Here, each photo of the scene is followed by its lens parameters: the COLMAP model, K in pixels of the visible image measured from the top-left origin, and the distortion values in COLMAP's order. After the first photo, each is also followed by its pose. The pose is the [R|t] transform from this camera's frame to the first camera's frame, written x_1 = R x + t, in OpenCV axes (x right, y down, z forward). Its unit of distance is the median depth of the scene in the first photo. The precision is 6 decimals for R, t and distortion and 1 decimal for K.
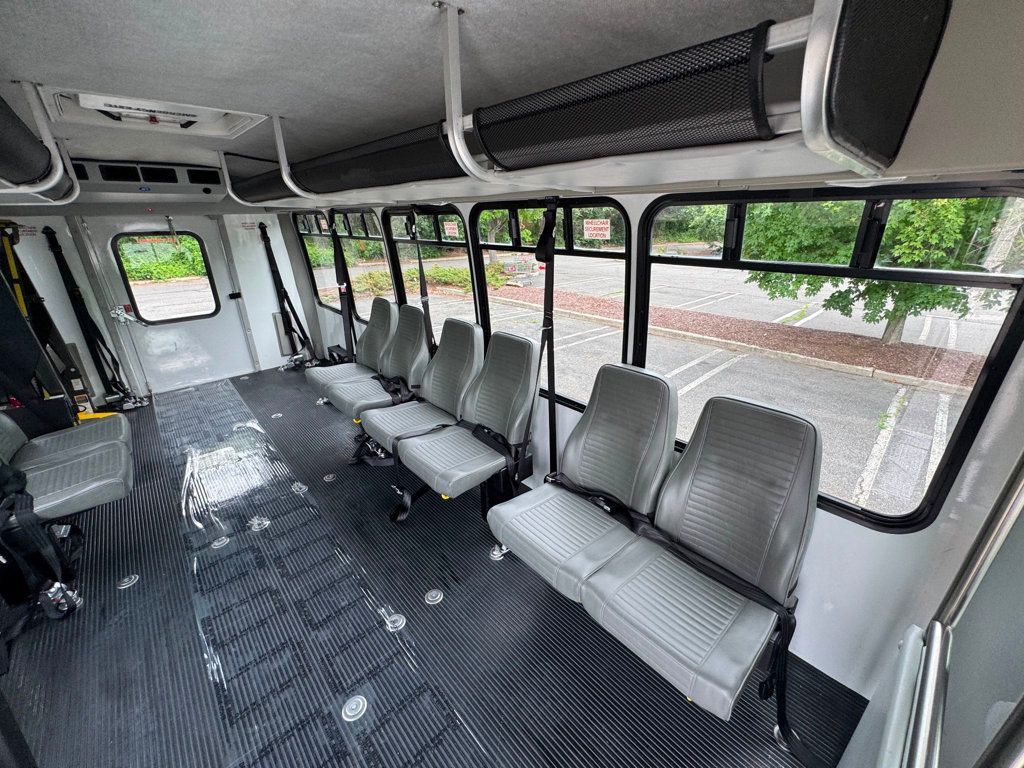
lens RADIAL K [[410.3, 0, 511.7], [0, 410.3, 381.9], [0, 0, 1]] dist [-0.002984, 0.000346]
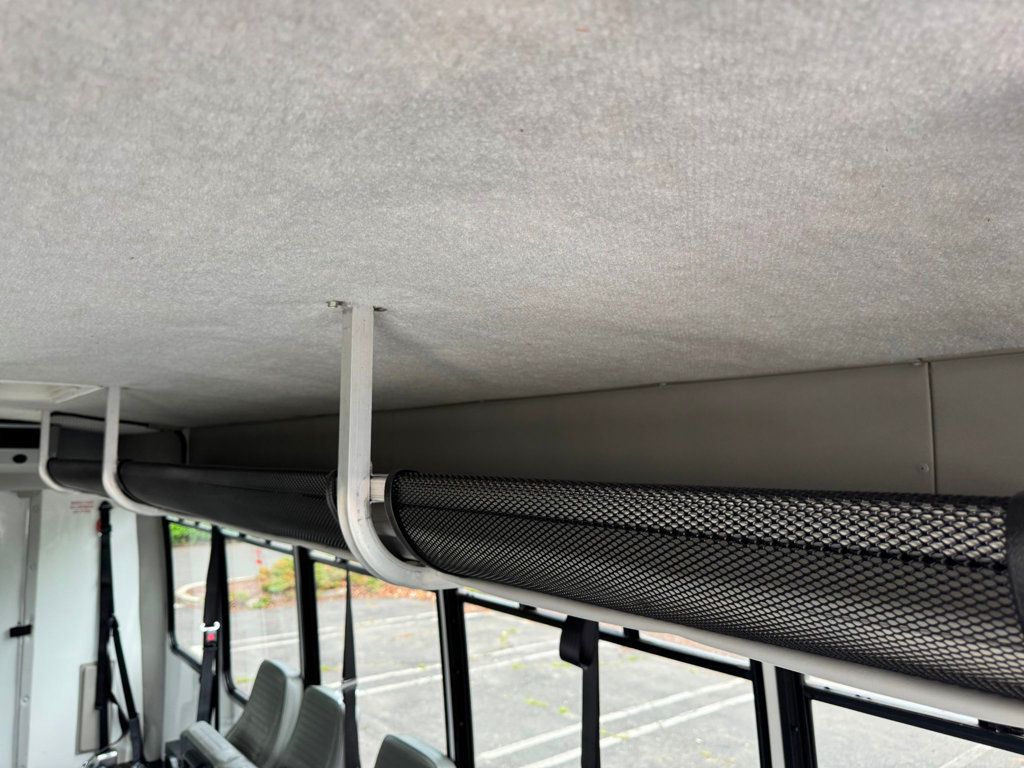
lens RADIAL K [[734.6, 0, 507.4], [0, 734.6, 388.8], [0, 0, 1]] dist [0.038340, -0.056568]
pose [[0.997523, 0.005948, -0.070087, 0.031577], [-0.037263, 0.889793, -0.454840, -0.104130], [0.059658, 0.456325, 0.887811, 0.053493]]
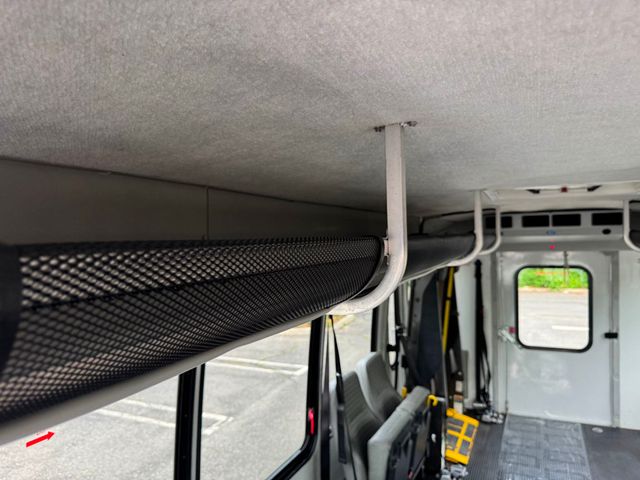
lens RADIAL K [[459.1, 0, 317.1], [0, 459.1, 243.0], [0, 0, 1]] dist [0.038340, -0.056568]
pose [[0.381824, 0.013083, -0.924142, 0.002302], [-0.328985, 0.936334, -0.122670, -0.088481], [0.863701, 0.350867, 0.361819, 0.026324]]
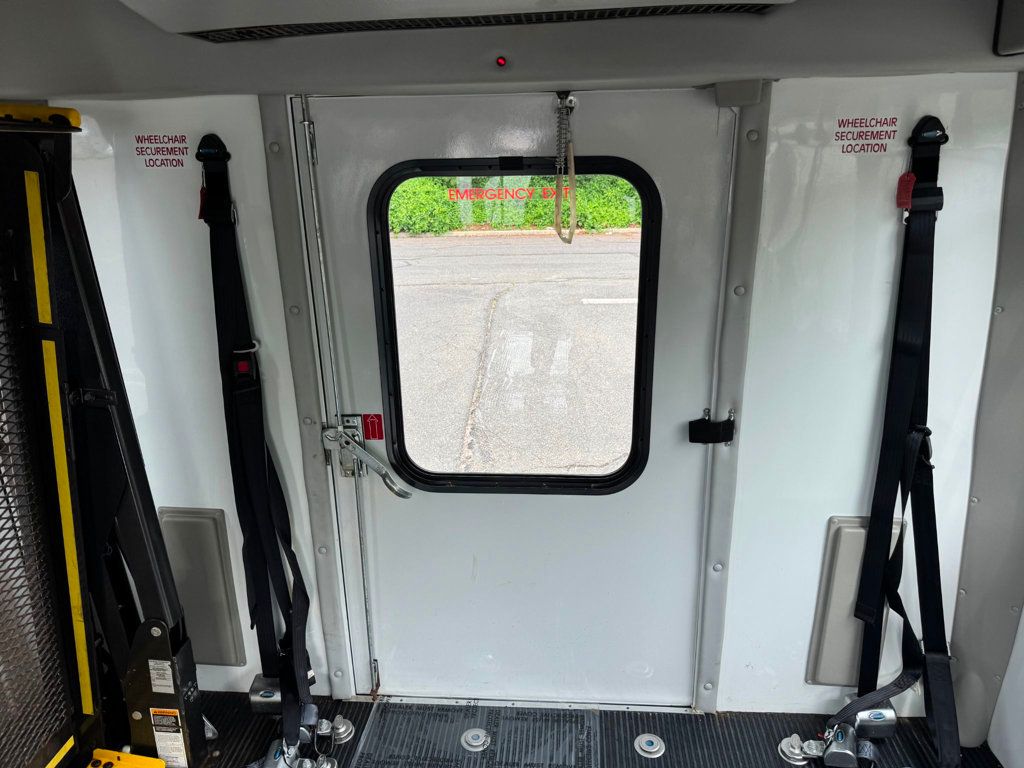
lens RADIAL K [[716.5, 0, 517.5], [0, 716.5, 376.5], [0, 0, 1]] dist [0.066396, -0.081509]
pose [[0.685771, 0.222157, -0.693083, -0.638082], [-0.260829, 0.964041, 0.050930, -0.312562], [0.679475, 0.145850, 0.719056, 0.843296]]
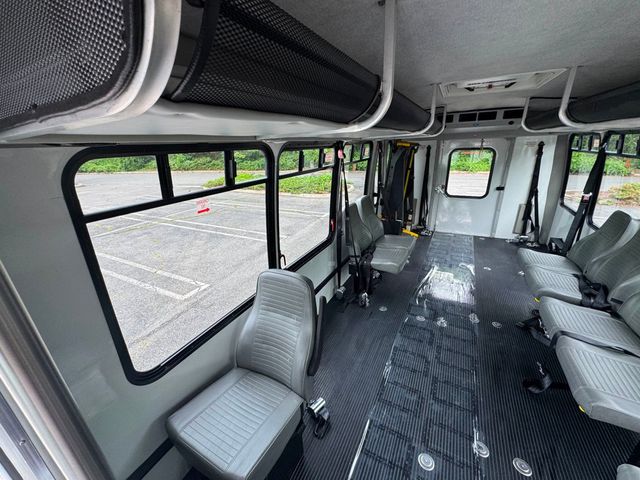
lens RADIAL K [[256.4, 0, 319.8], [0, 256.4, 238.7], [0, 0, 1]] dist [-0.002984, 0.000346]
pose [[0.338050, 0.322717, -0.884068, 0.029222], [-0.320528, 0.922690, 0.214252, -0.028536], [0.884864, 0.210941, 0.415356, 0.027005]]
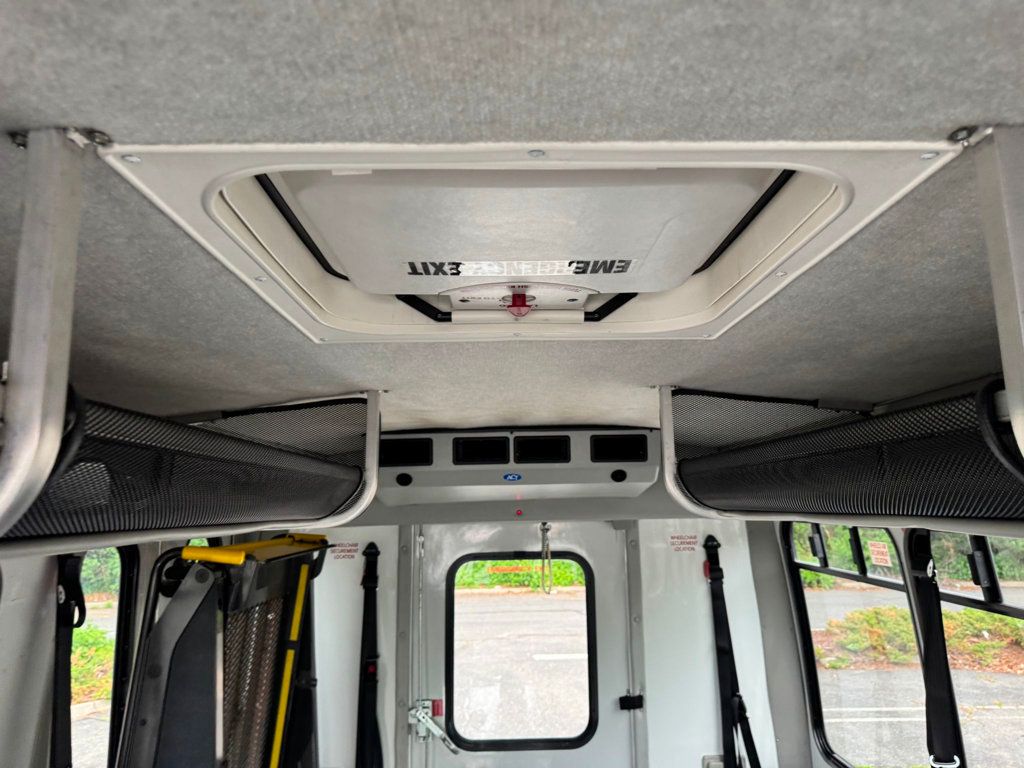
lens RADIAL K [[730.6, 0, 518.4], [0, 730.6, 376.4], [0, 0, 1]] dist [0.039266, -0.050340]
pose [[0.743142, -0.115747, -0.659047, -0.303086], [-0.239721, 0.873496, -0.423719, -0.207978], [0.624719, 0.472871, 0.621385, 0.404225]]
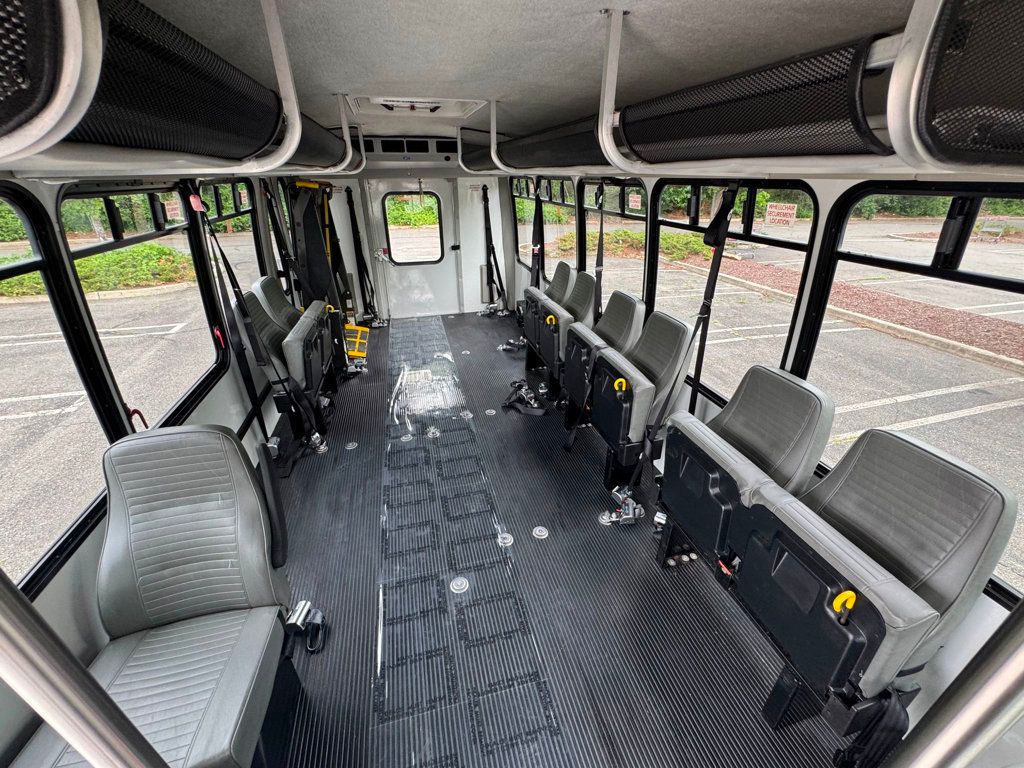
lens RADIAL K [[410.3, 0, 511.7], [0, 410.3, 381.9], [0, 0, 1]] dist [-0.002984, 0.000346]
pose [[0.883362, 0.218151, -0.414828, 0.073431], [-0.180550, 0.975156, 0.128343, -0.013911], [0.432520, -0.038476, 0.900803, -0.035449]]
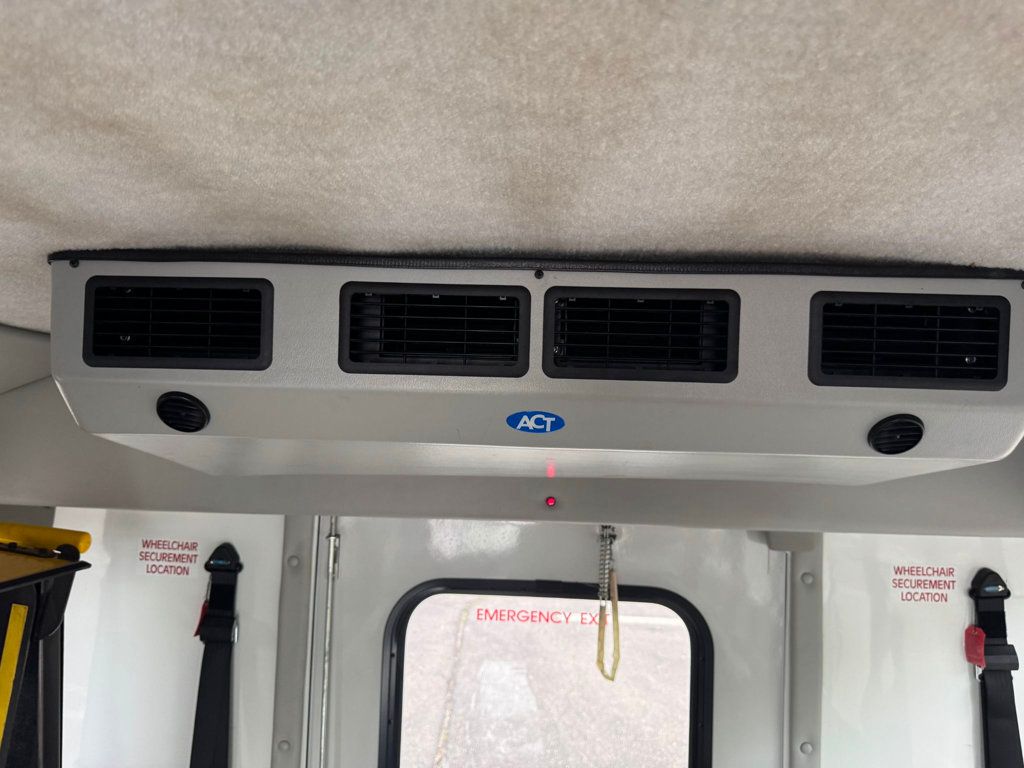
lens RADIAL K [[730.6, 0, 518.4], [0, 730.6, 376.4], [0, 0, 1]] dist [0.039266, -0.050340]
pose [[0.714125, -0.023069, -0.699638, -0.703536], [-0.295429, 0.896157, -0.331094, -0.390390], [0.634624, 0.443136, 0.633153, 0.807240]]
